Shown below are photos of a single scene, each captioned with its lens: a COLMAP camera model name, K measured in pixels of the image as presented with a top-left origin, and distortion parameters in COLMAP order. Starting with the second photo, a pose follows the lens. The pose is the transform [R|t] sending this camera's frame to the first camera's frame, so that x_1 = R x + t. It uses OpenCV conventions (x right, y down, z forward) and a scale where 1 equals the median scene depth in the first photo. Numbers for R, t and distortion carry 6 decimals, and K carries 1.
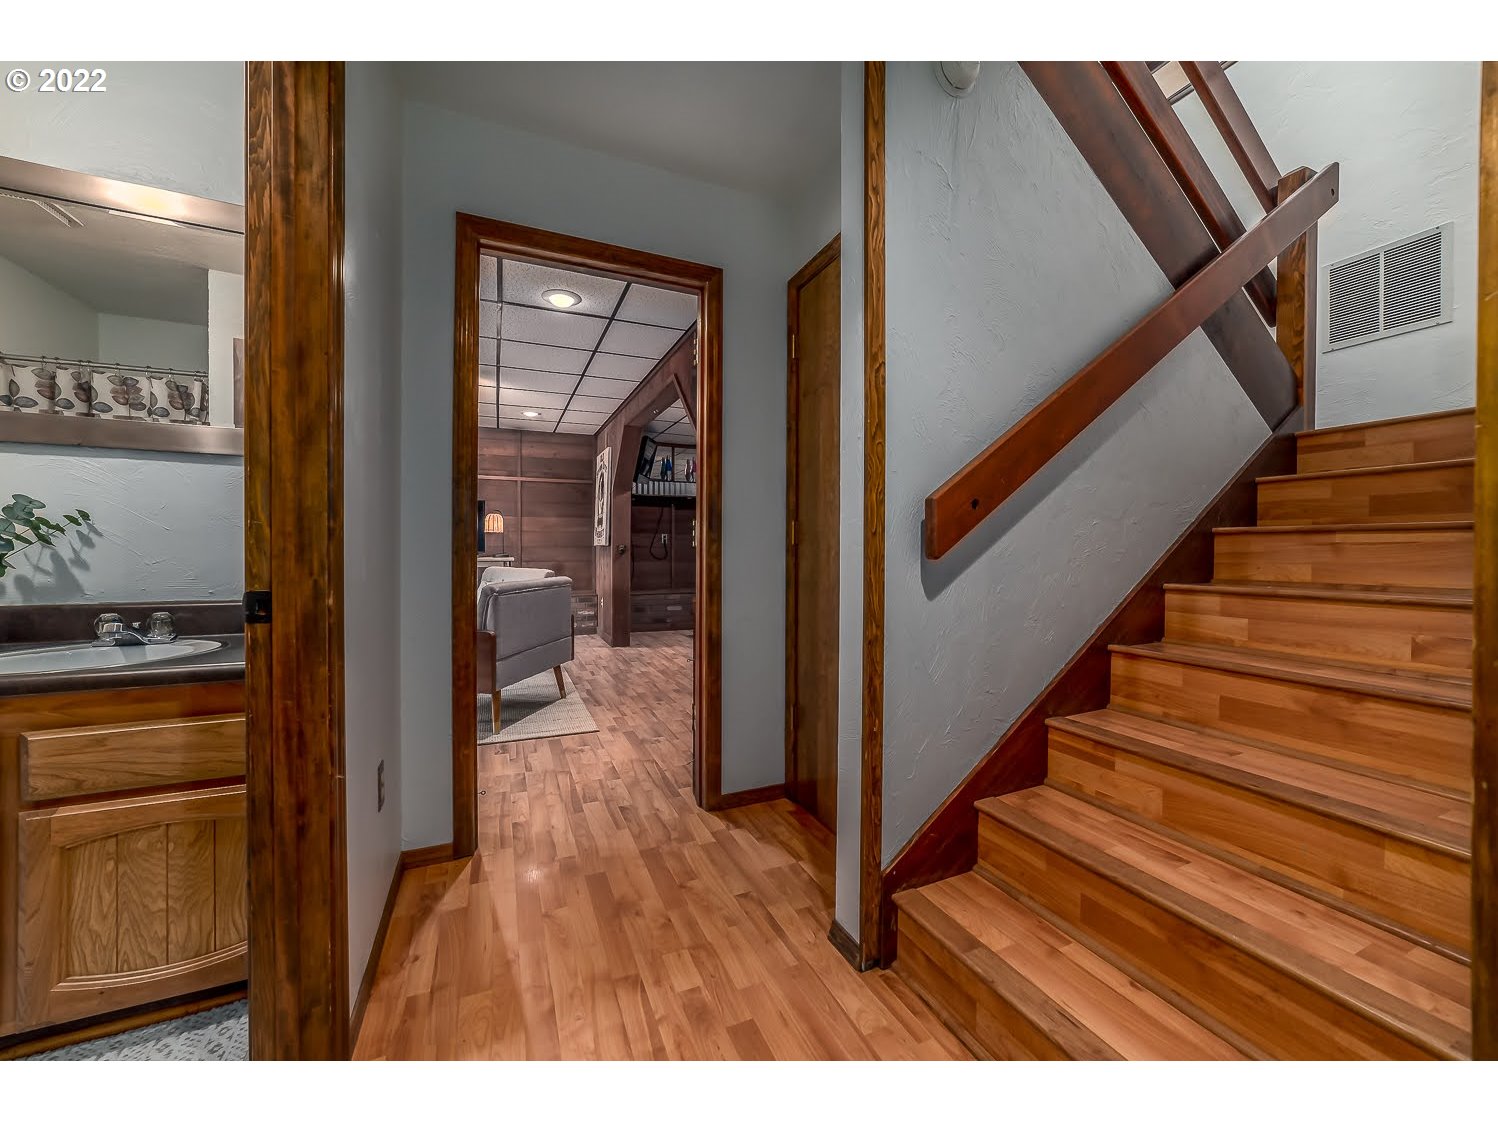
lens RADIAL K [[572.9, 0, 747.9], [0, 572.9, 555.7], [0, 0, 1]] dist [-0.018692, 0.006194]
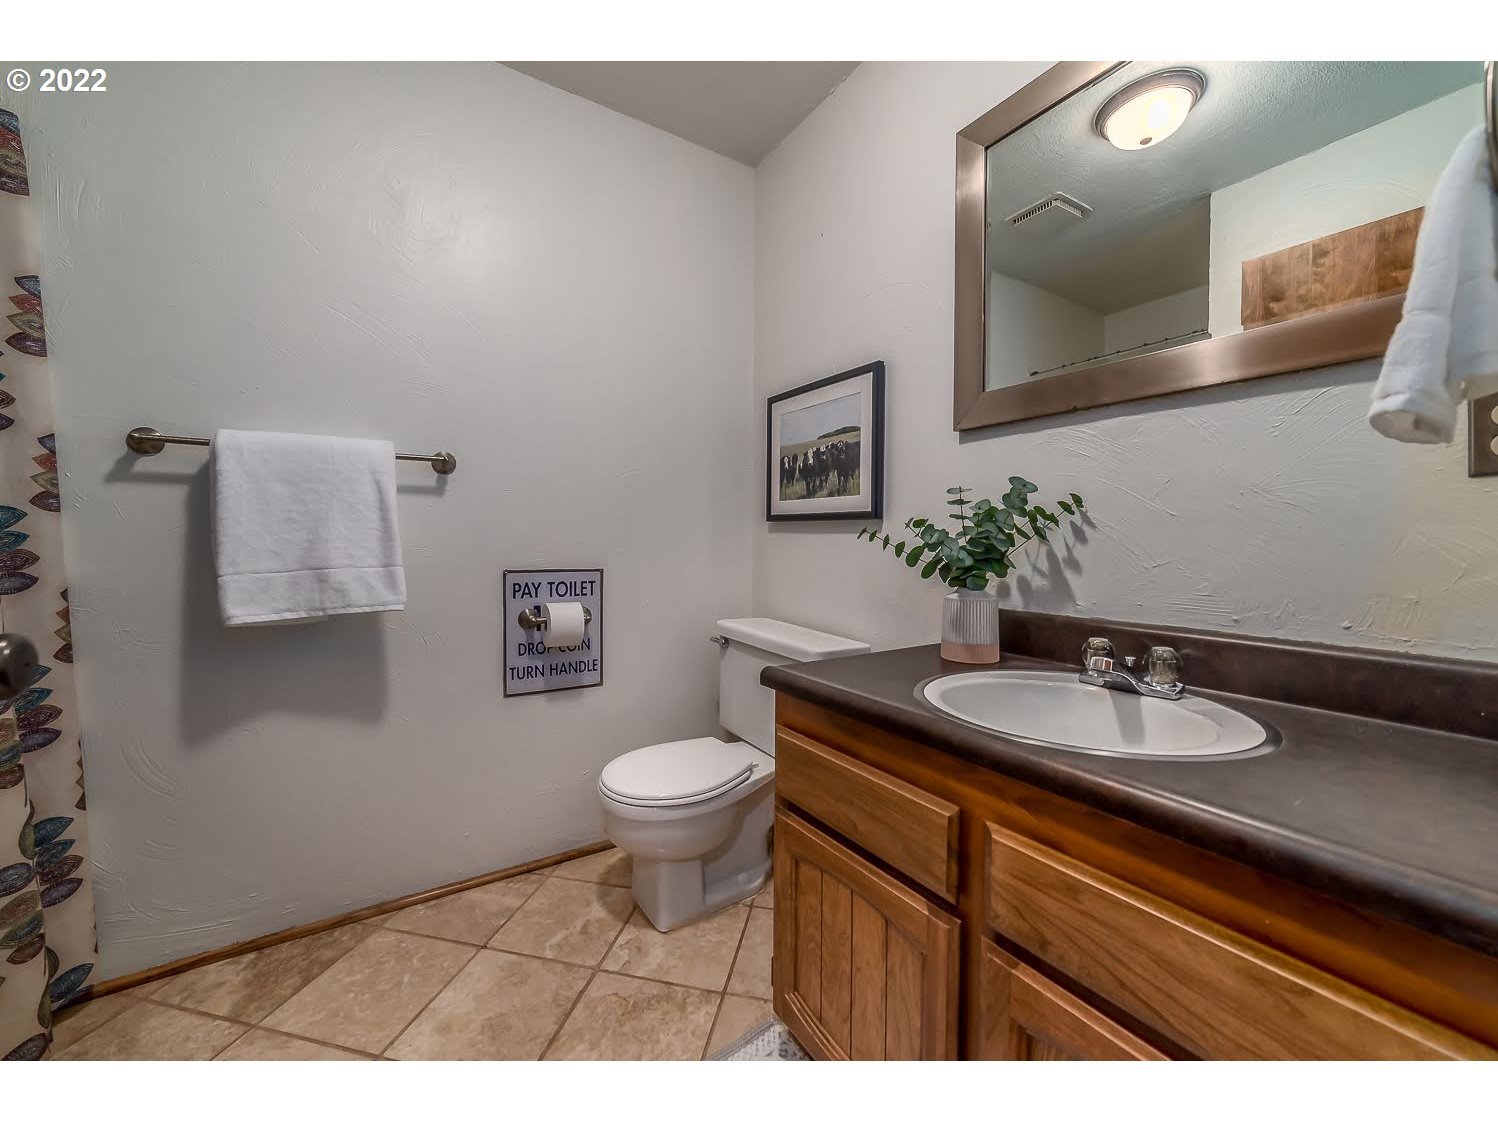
lens RADIAL K [[572.9, 0, 747.9], [0, 572.9, 555.7], [0, 0, 1]] dist [-0.018692, 0.006194]
pose [[0.155259, 0.019073, -0.987690, -0.500508], [-0.013606, 0.999760, 0.017168, -0.005099], [0.987780, 0.010773, 0.155481, 0.457055]]
